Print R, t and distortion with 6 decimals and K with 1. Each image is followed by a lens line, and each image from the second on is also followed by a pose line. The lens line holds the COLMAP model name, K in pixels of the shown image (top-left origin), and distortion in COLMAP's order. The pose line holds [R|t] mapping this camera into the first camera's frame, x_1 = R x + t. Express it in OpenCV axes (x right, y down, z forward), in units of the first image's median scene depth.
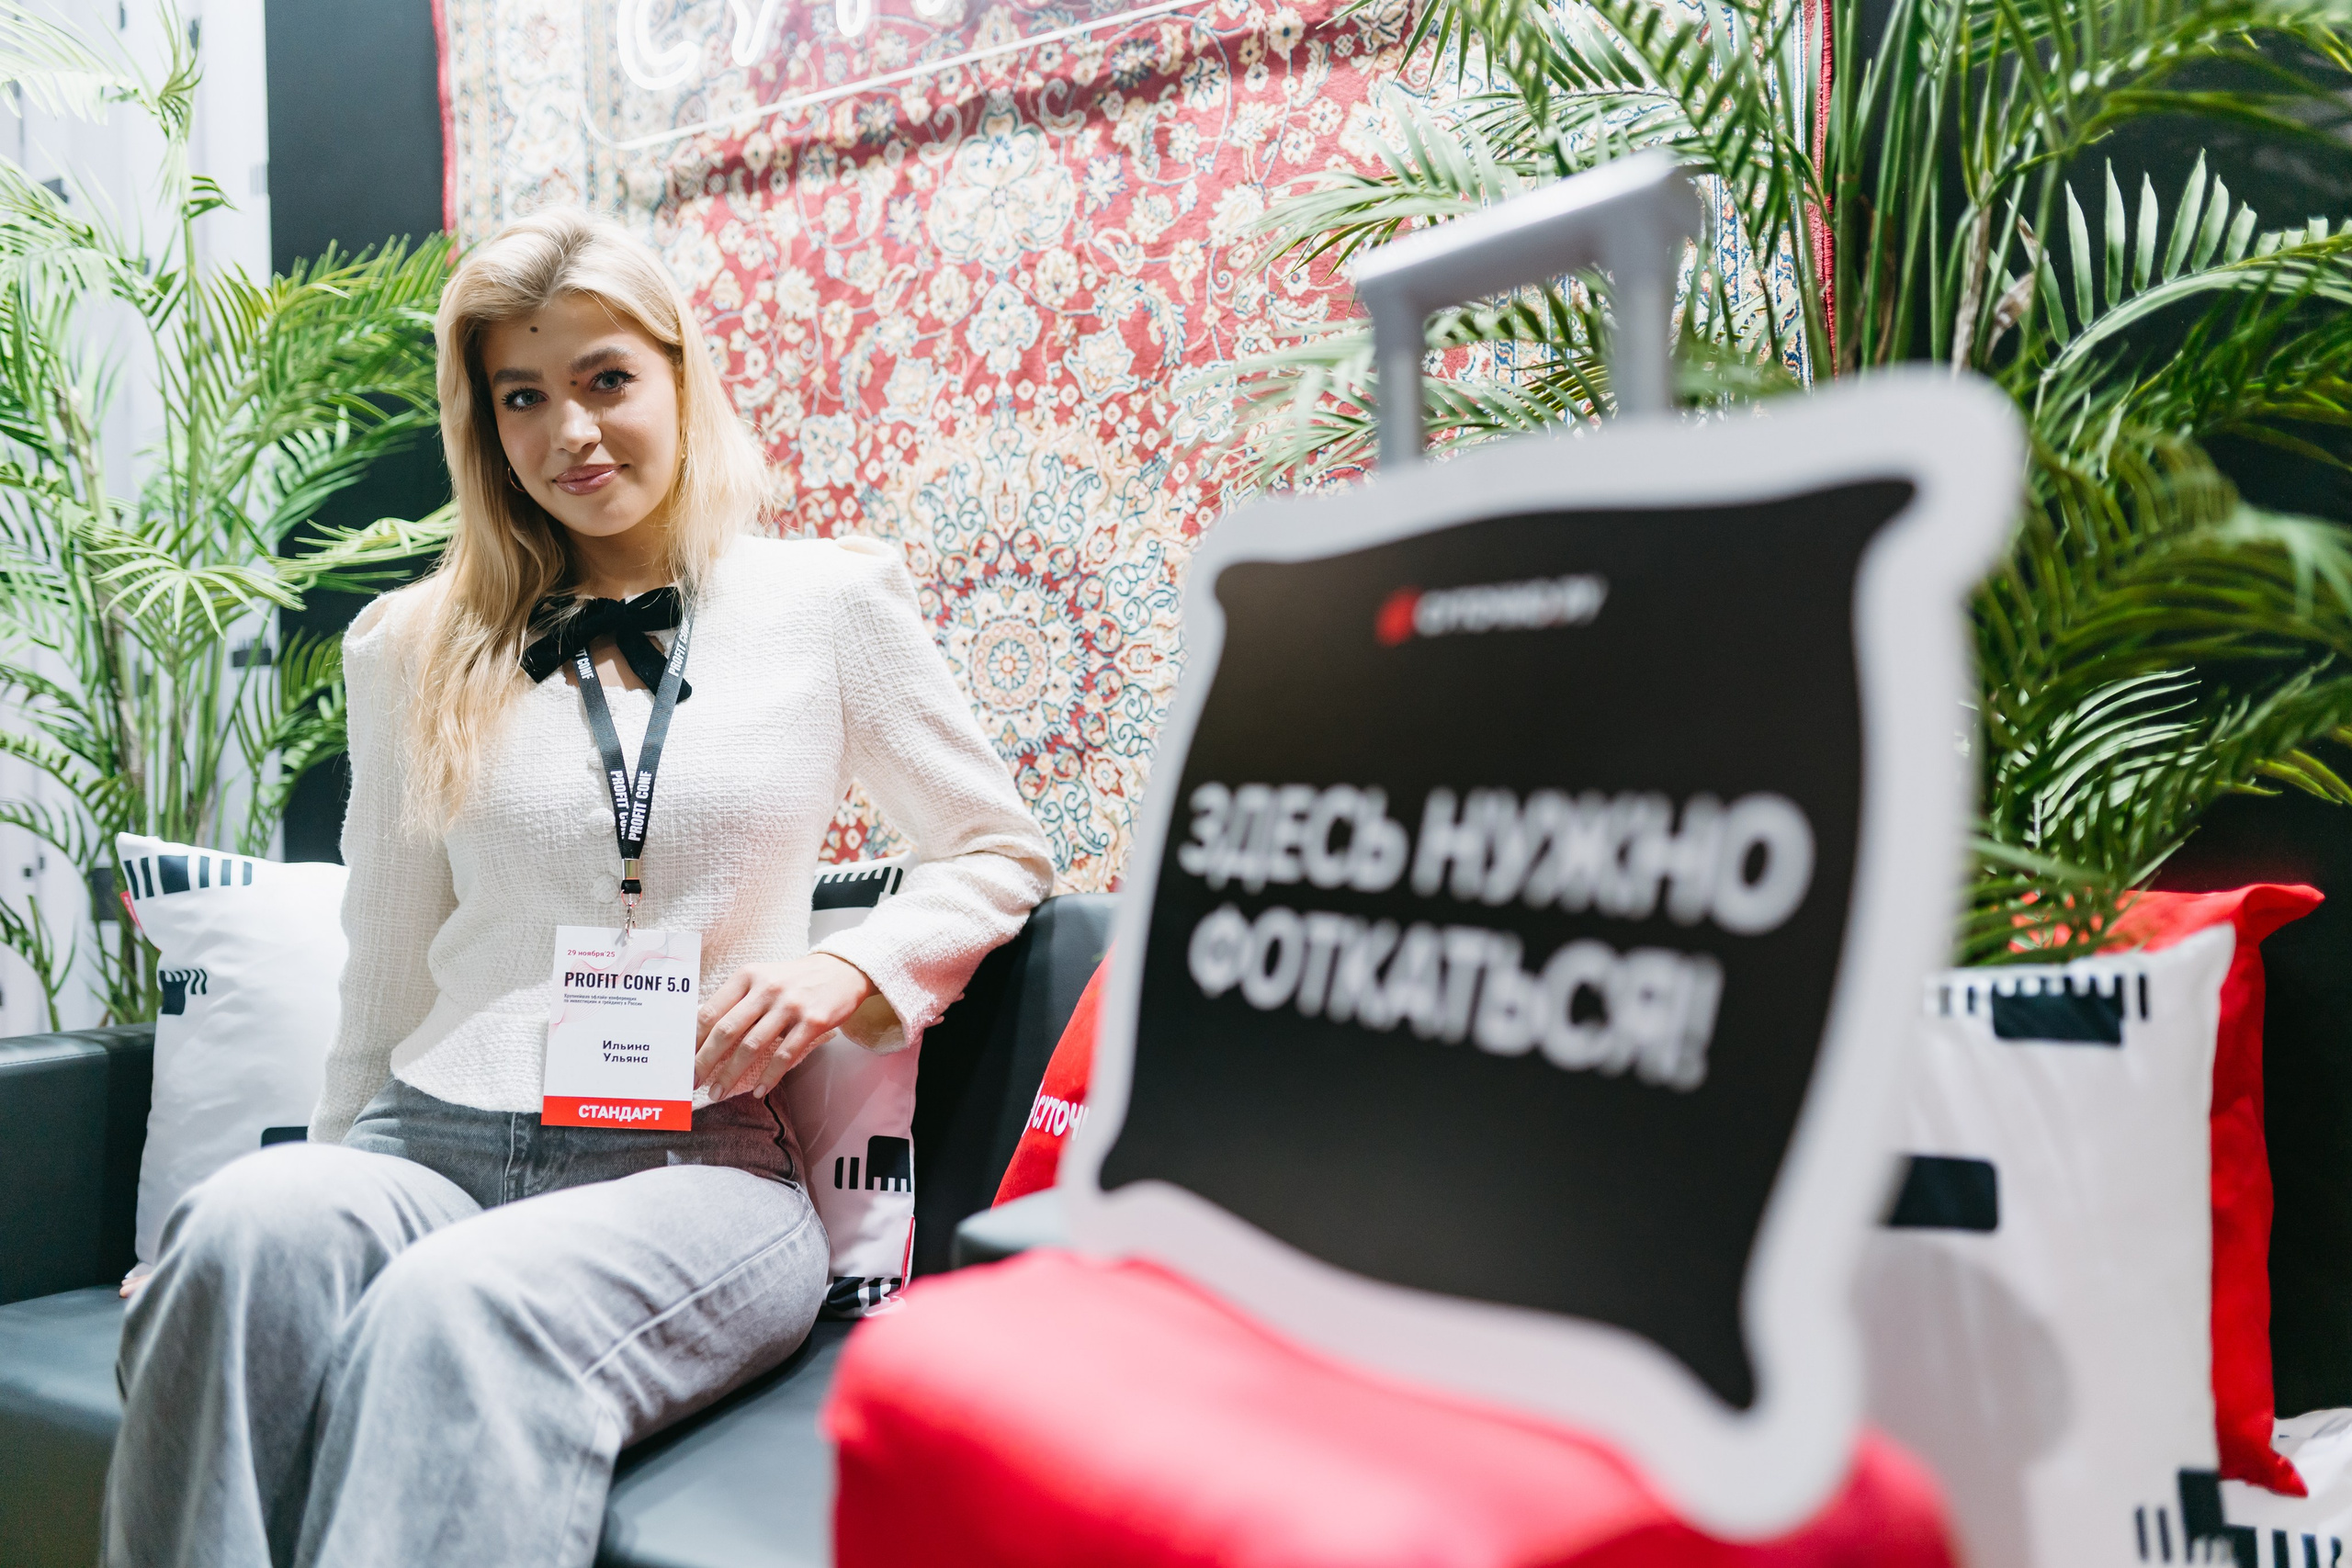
lens RADIAL K [[2409.0, 0, 1181.1], [0, 2409.0, 785.0], [0, 0, 1]] dist [-0.019763, 0.000000]
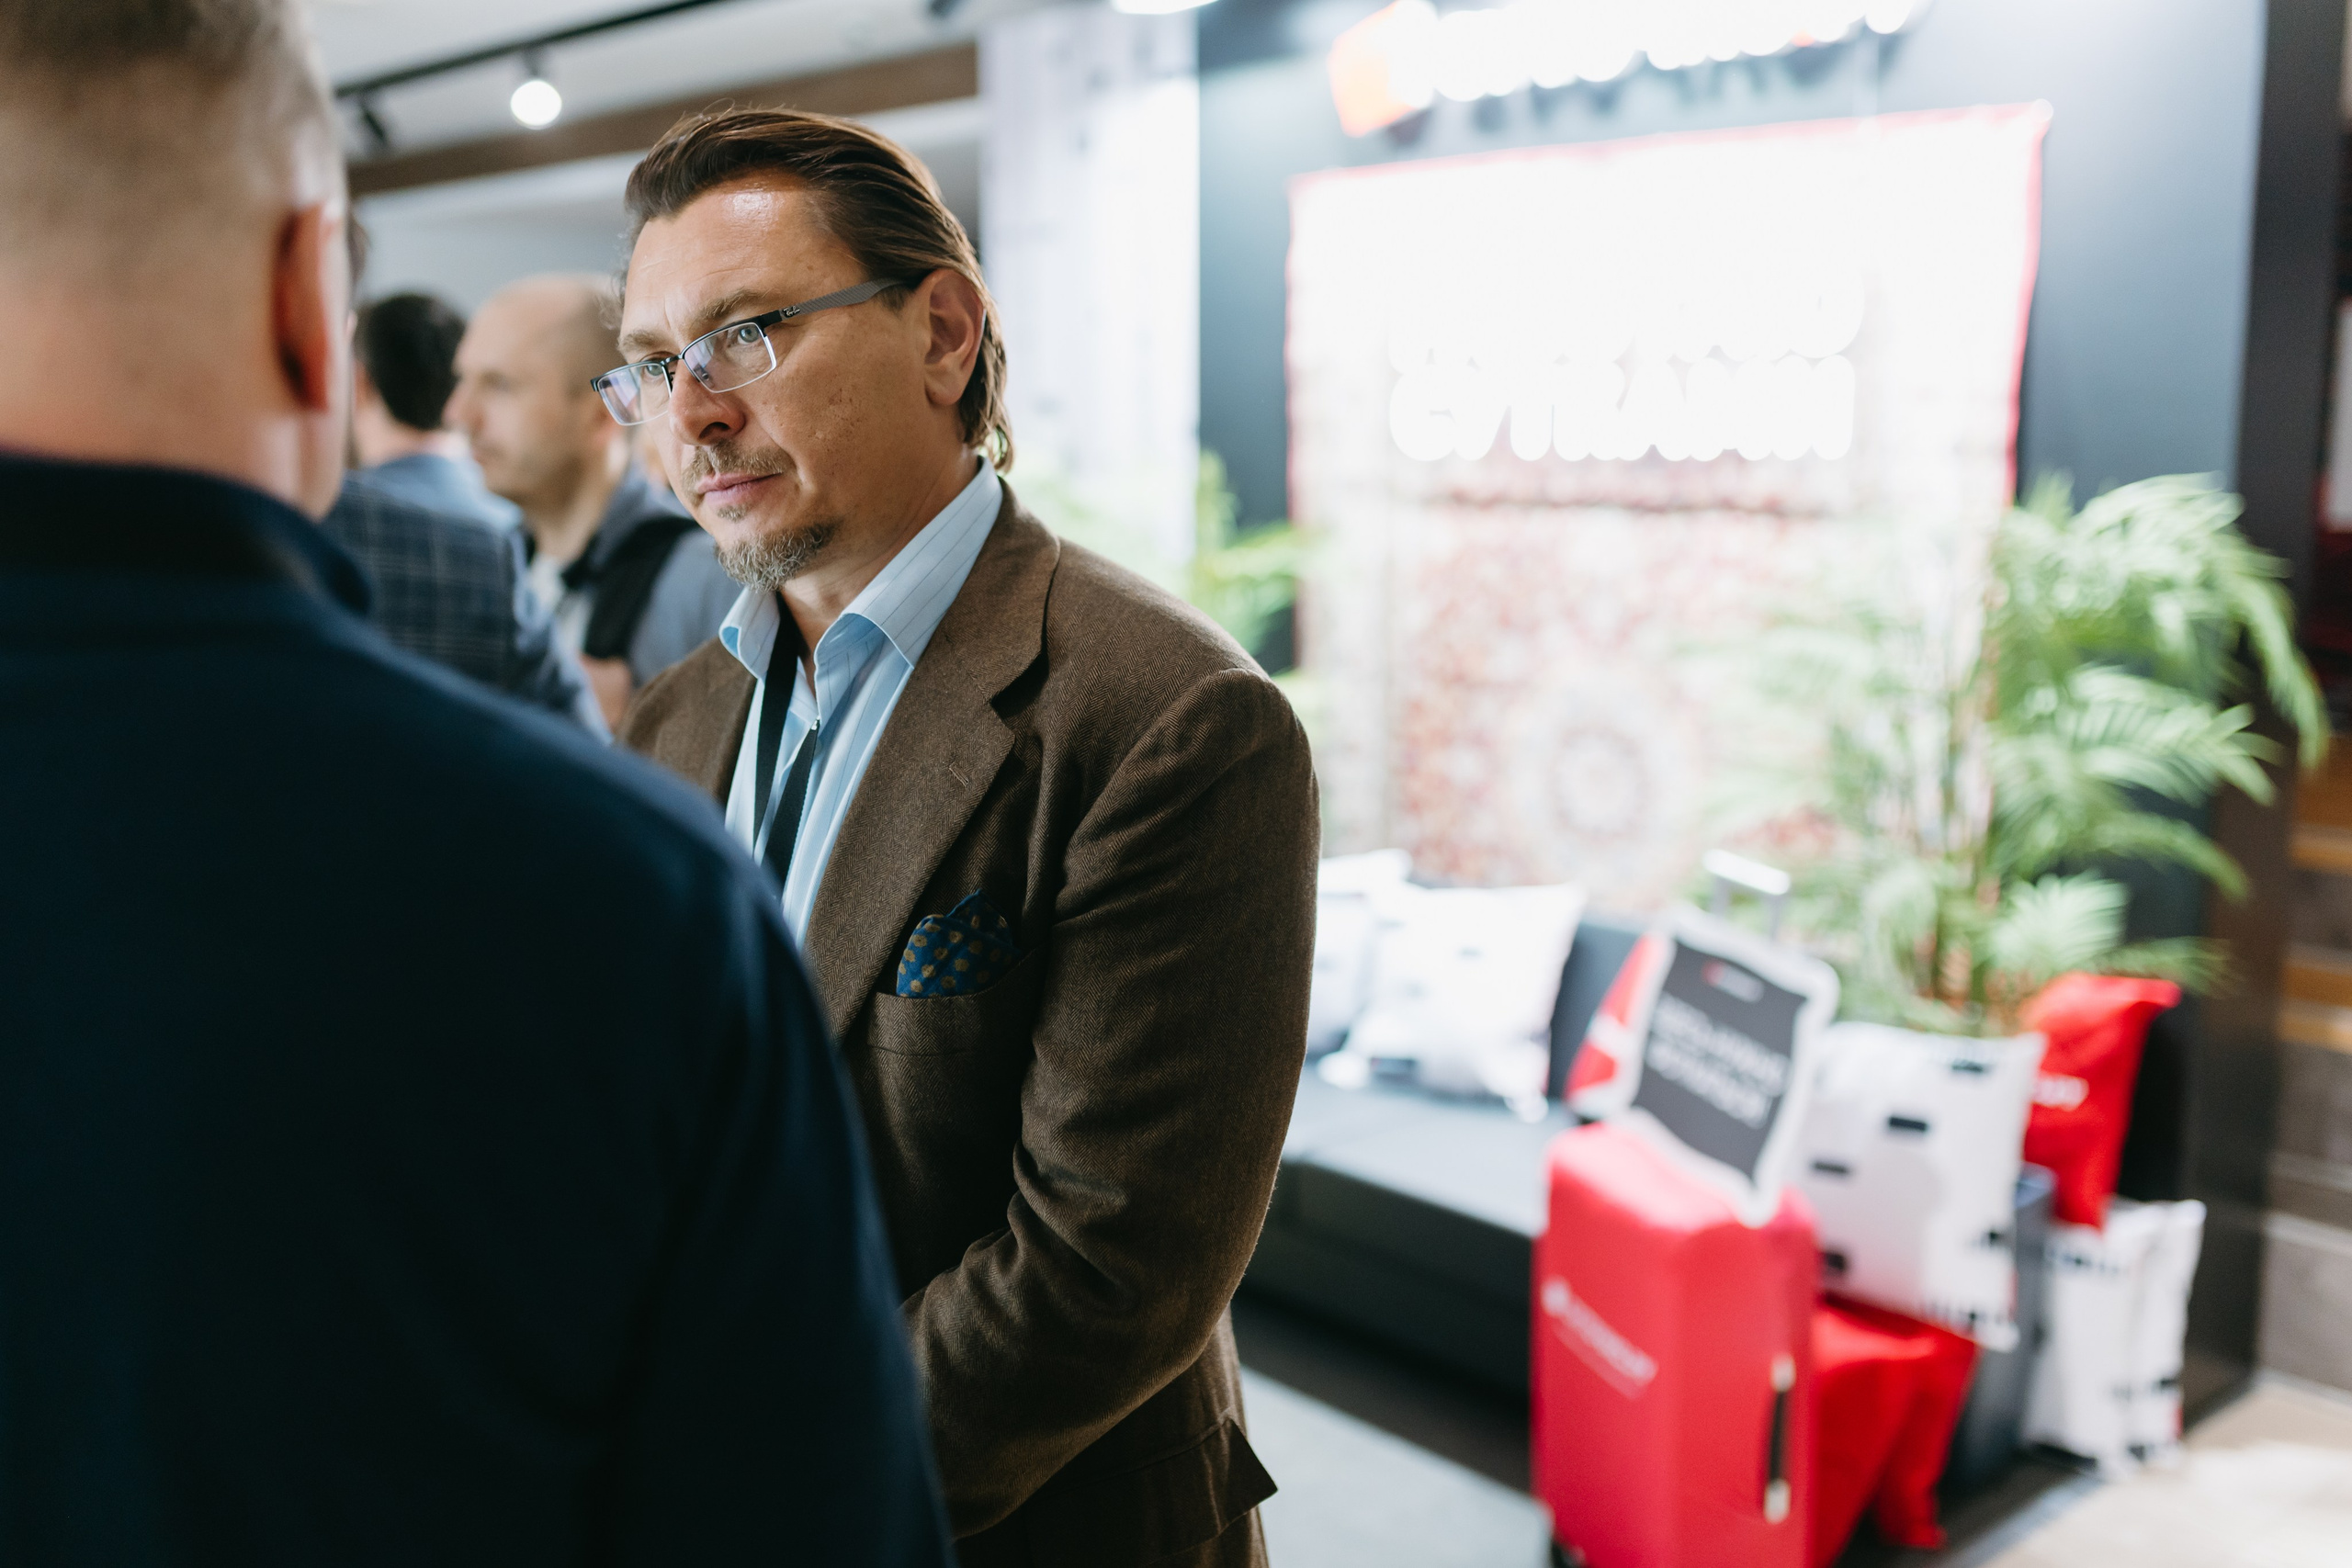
lens RADIAL K [[2409.0, 0, 1177.2], [0, 2409.0, 778.2], [0, 0, 1]] dist [-0.019763, 0.000000]
pose [[0.972716, 0.055630, -0.225231, 0.044599], [-0.029452, 0.992581, 0.117960, -0.336766], [0.230123, -0.108108, 0.967138, -1.177430]]
